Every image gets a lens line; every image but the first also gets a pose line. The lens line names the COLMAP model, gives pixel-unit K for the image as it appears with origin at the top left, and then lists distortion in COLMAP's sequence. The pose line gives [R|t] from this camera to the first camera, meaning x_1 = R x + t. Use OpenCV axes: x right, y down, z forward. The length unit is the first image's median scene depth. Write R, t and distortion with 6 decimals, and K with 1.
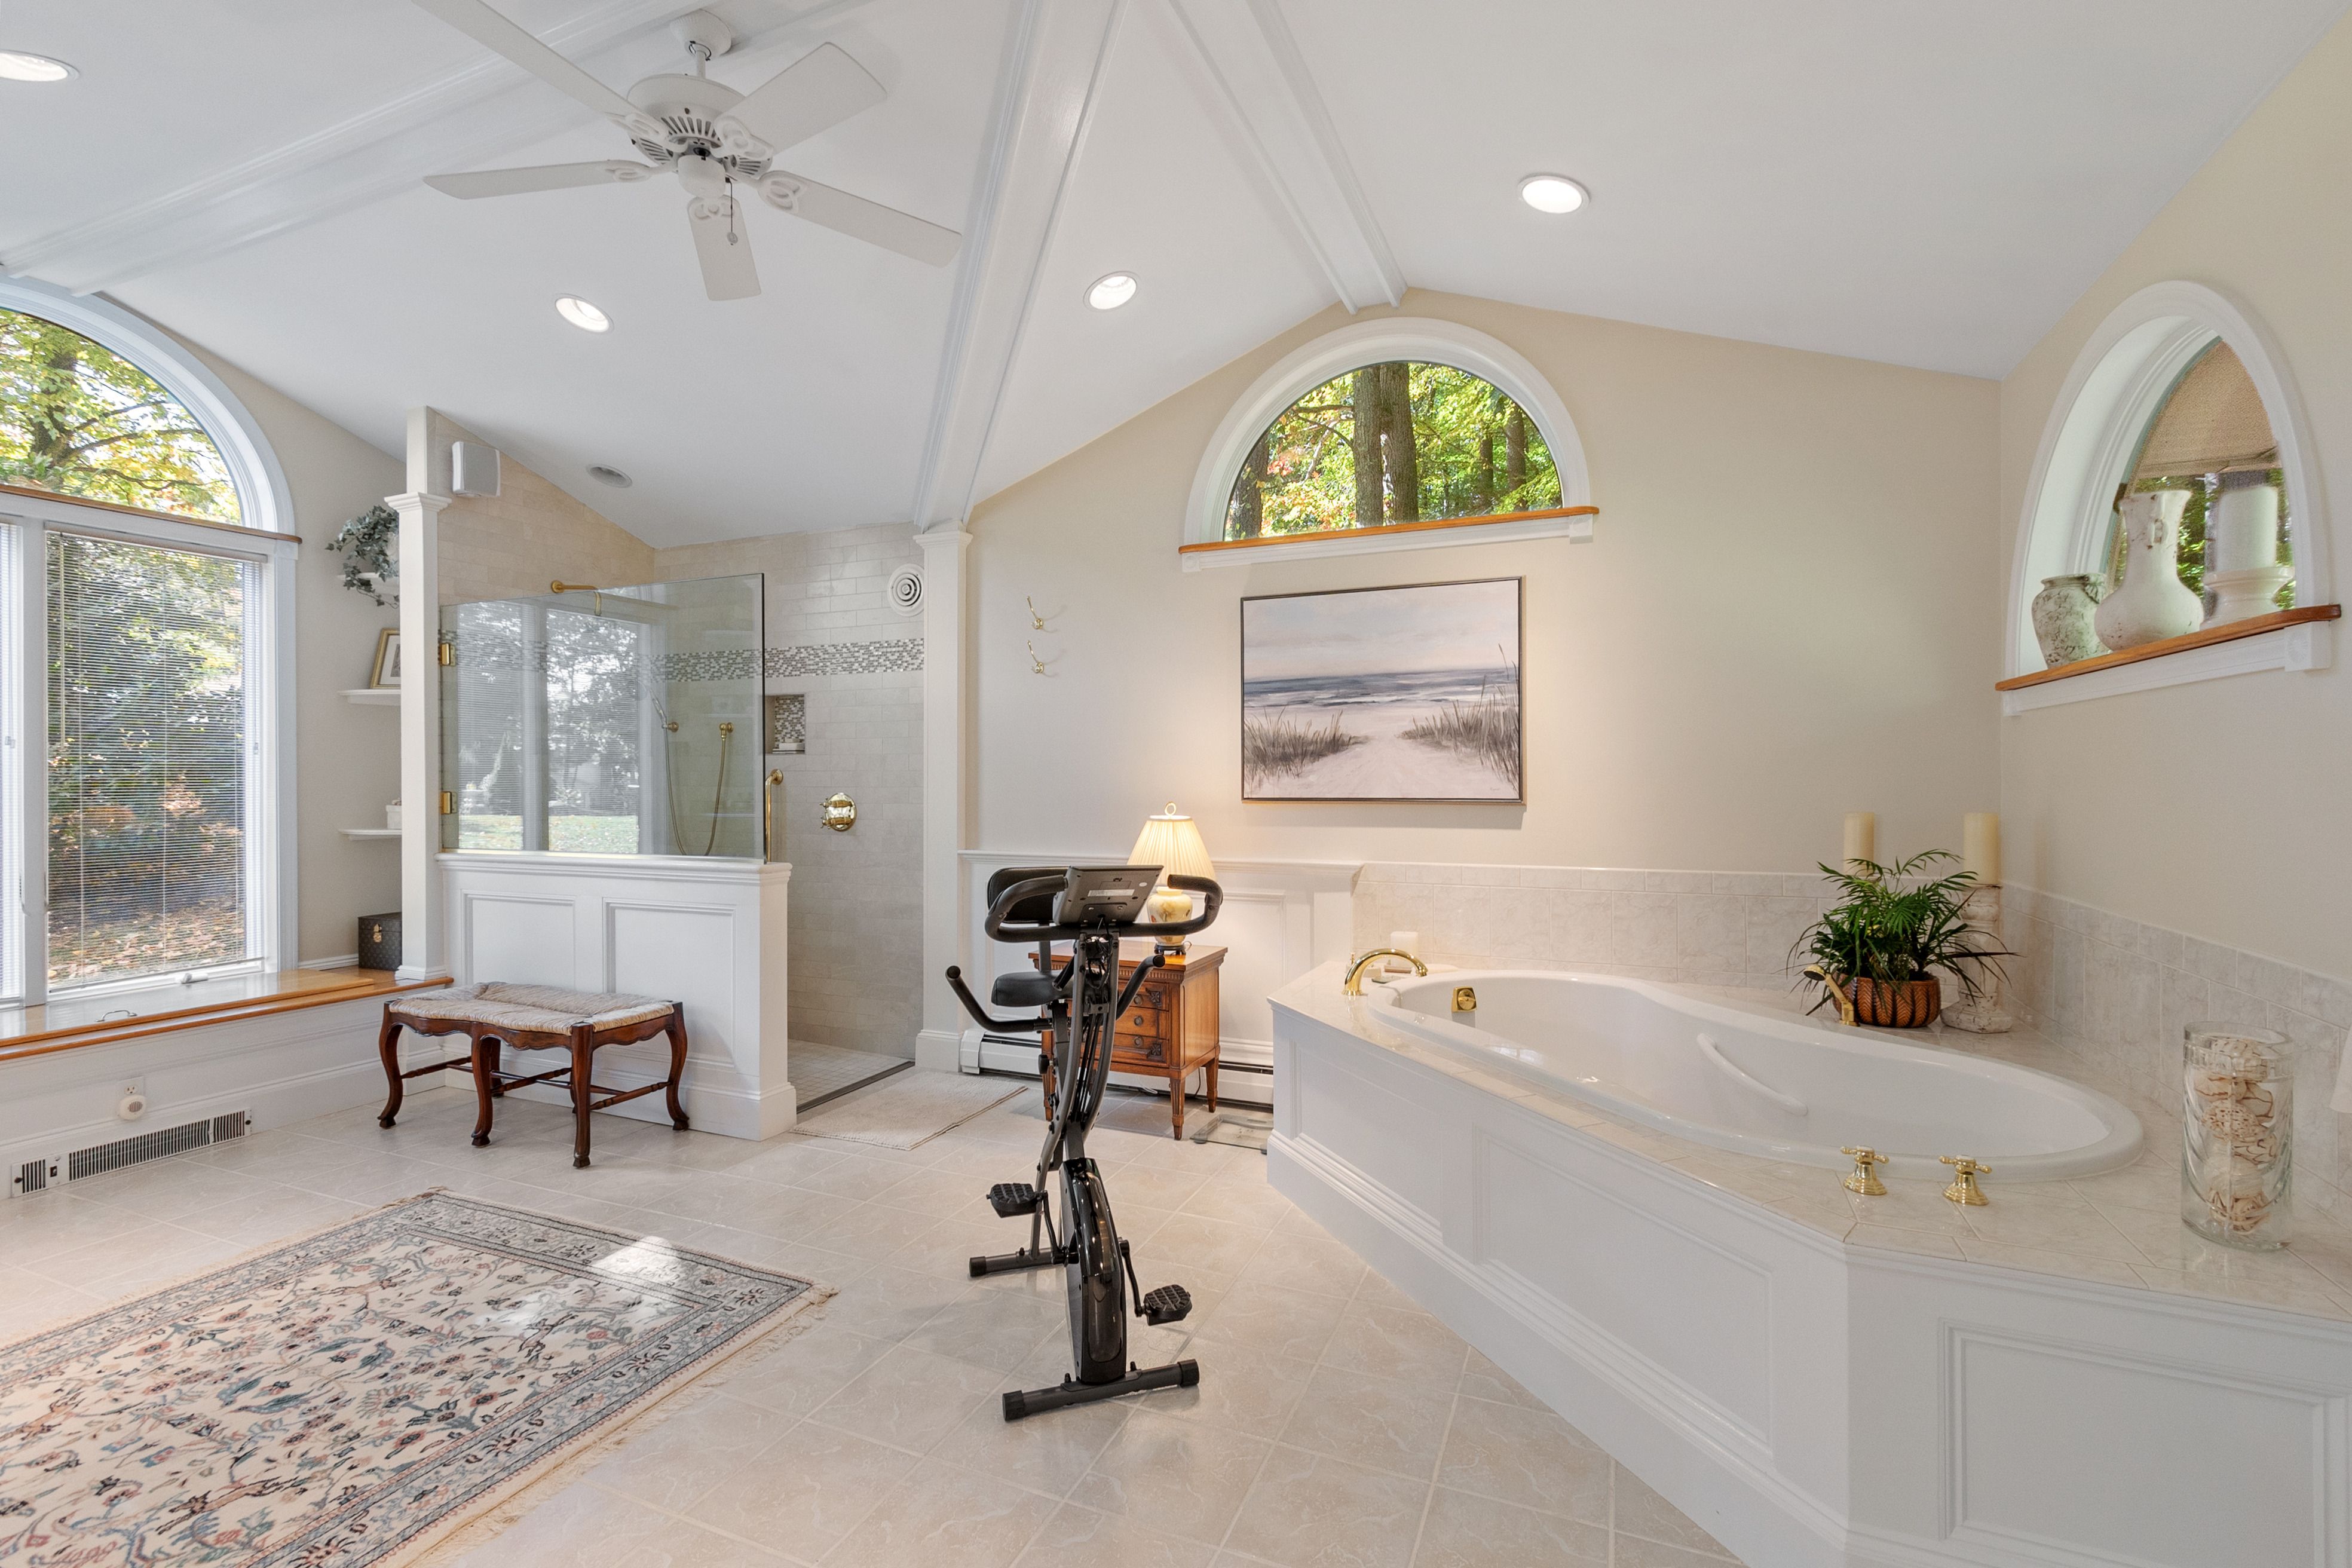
lens RADIAL K [[1035.3, 0, 1178.9], [0, 1035.3, 771.9], [0, 0, 1]] dist [0.001290, -0.000226]
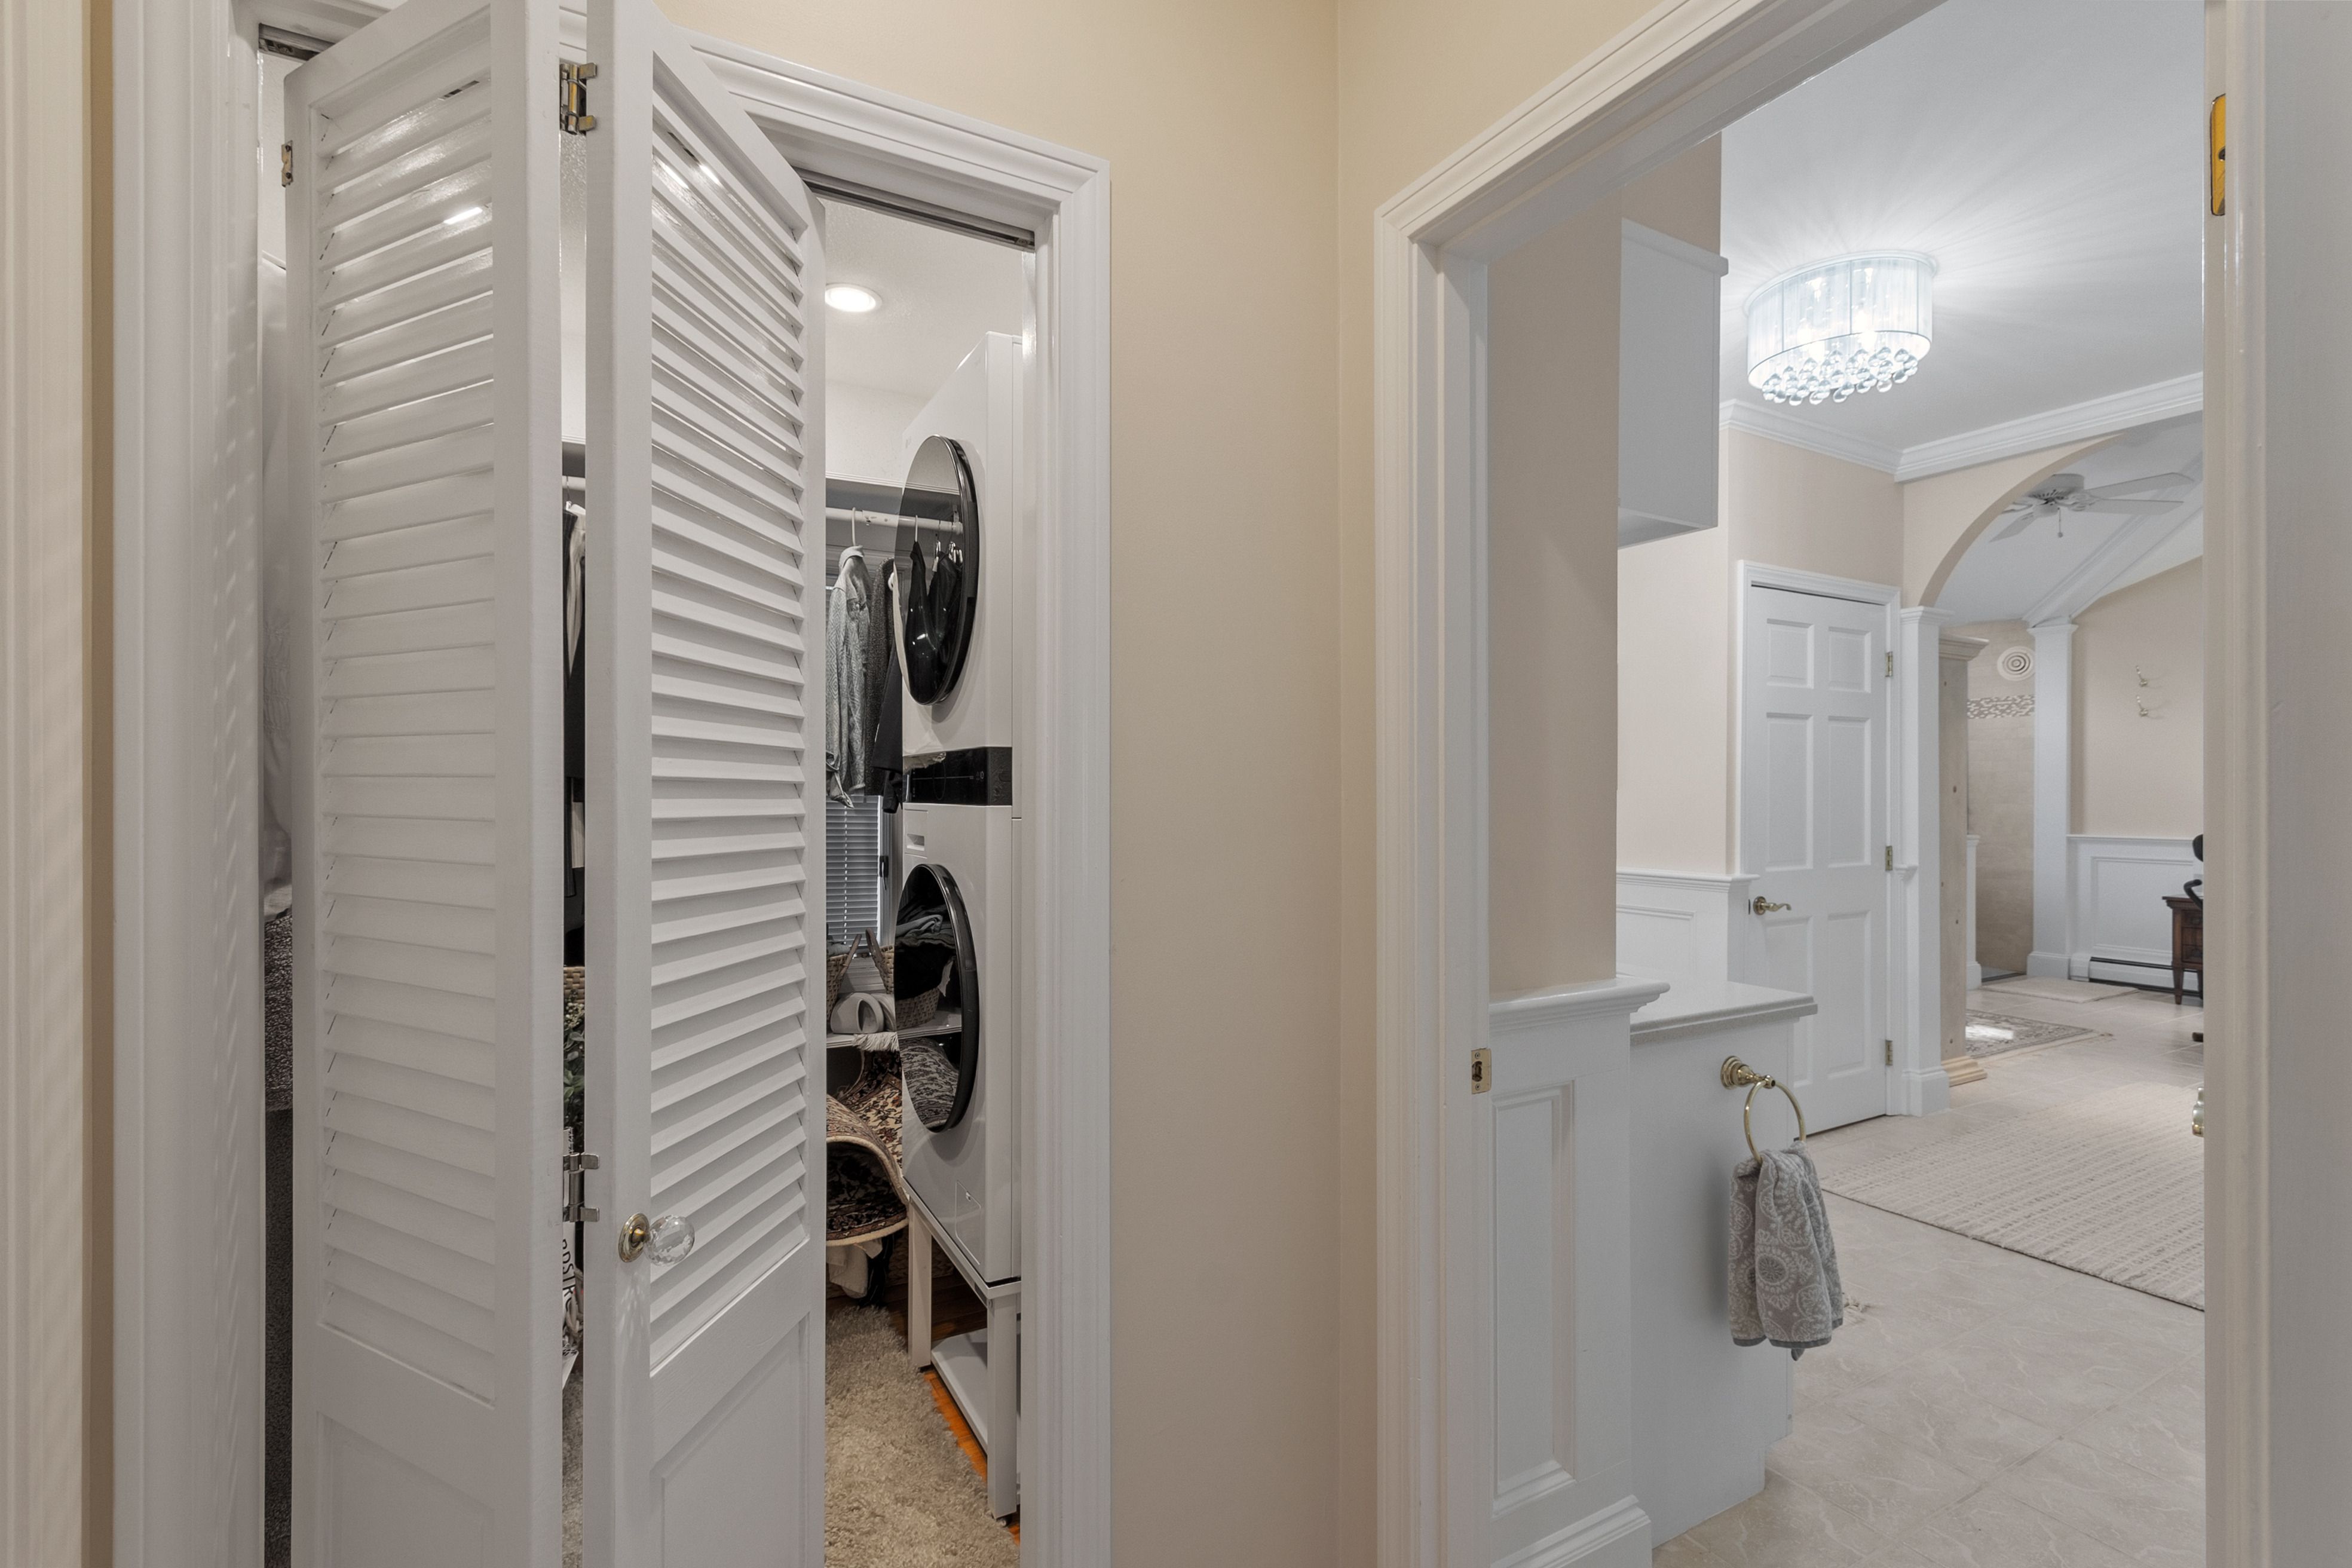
lens RADIAL K [[1077.0, 0, 1176.0], [0, 1077.0, 784.0], [0, 0, 1]] dist [-0.000693, -0.000428]
pose [[0.799296, 0.005865, -0.600909, -0.425093], [-0.006298, 0.999979, 0.001383, 0.010187], [0.600905, 0.002679, 0.799316, -1.437068]]
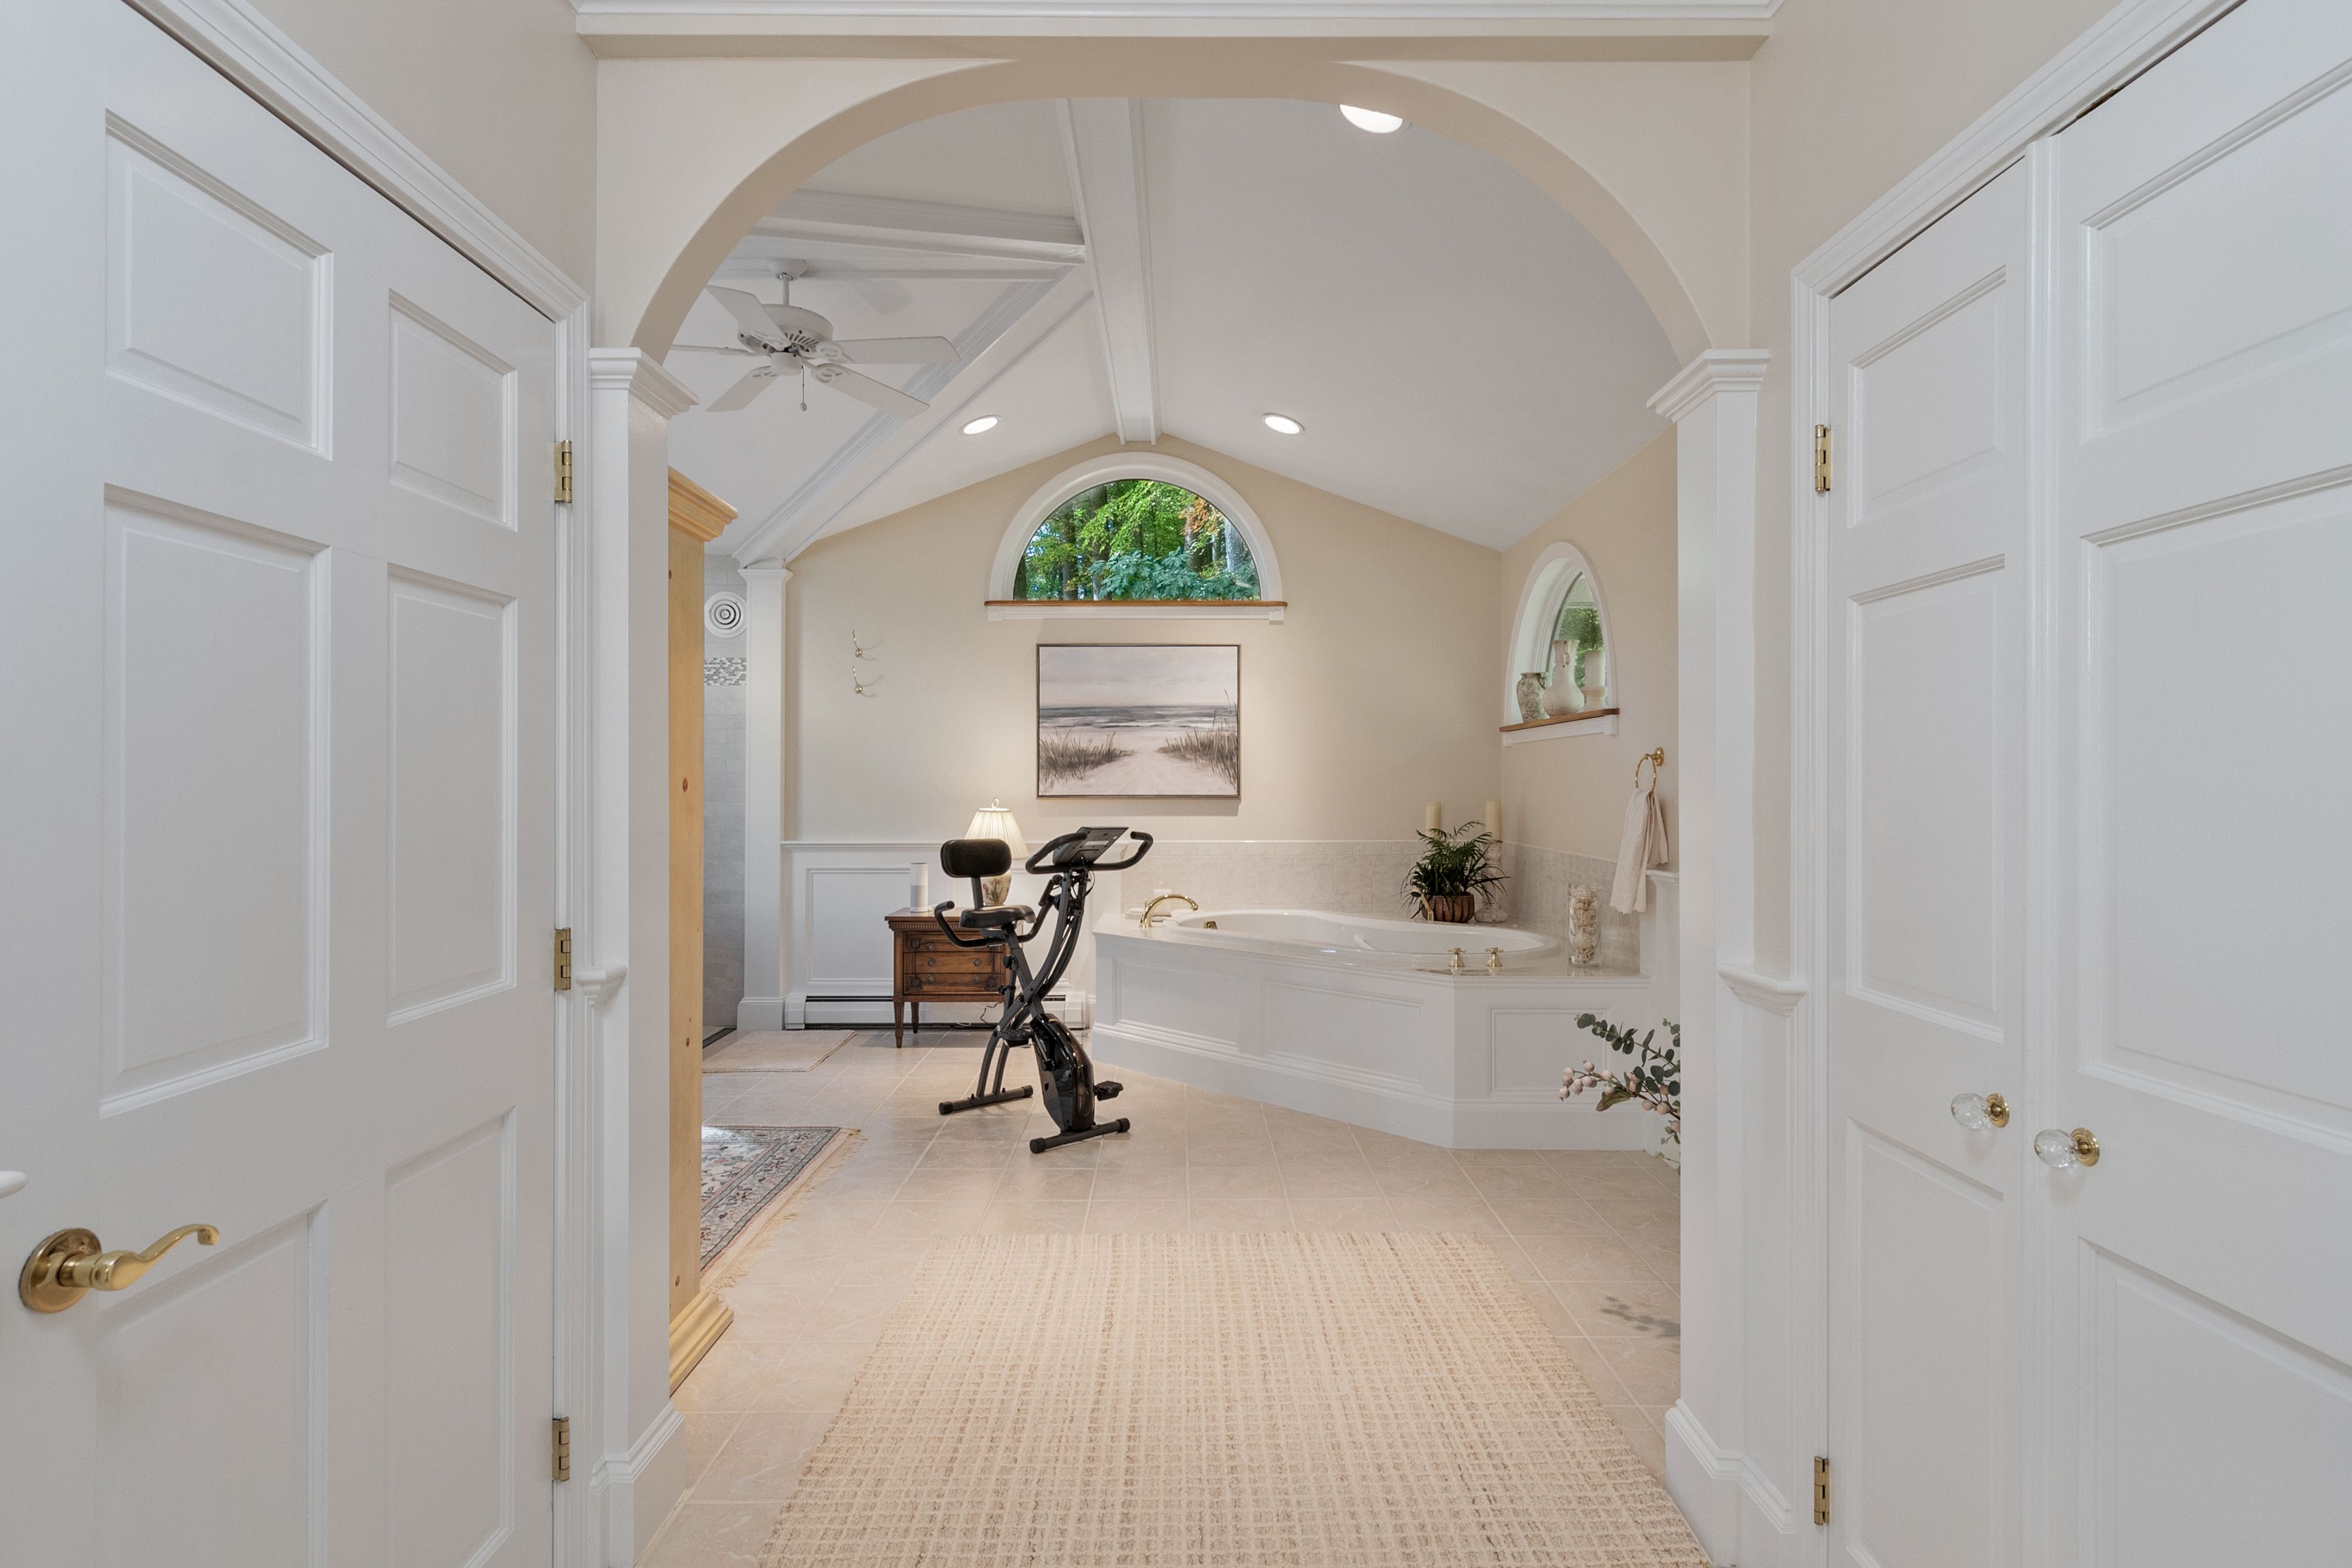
lens RADIAL K [[1187.2, 0, 1176.7], [0, 1187.2, 772.4], [0, 0, 1]] dist [0.002332, -0.001264]
pose [[0.914806, 0.007986, 0.403814, -0.476526], [-0.004911, 0.999951, -0.008652, 0.009867], [-0.403863, 0.005931, 0.914800, -0.563119]]
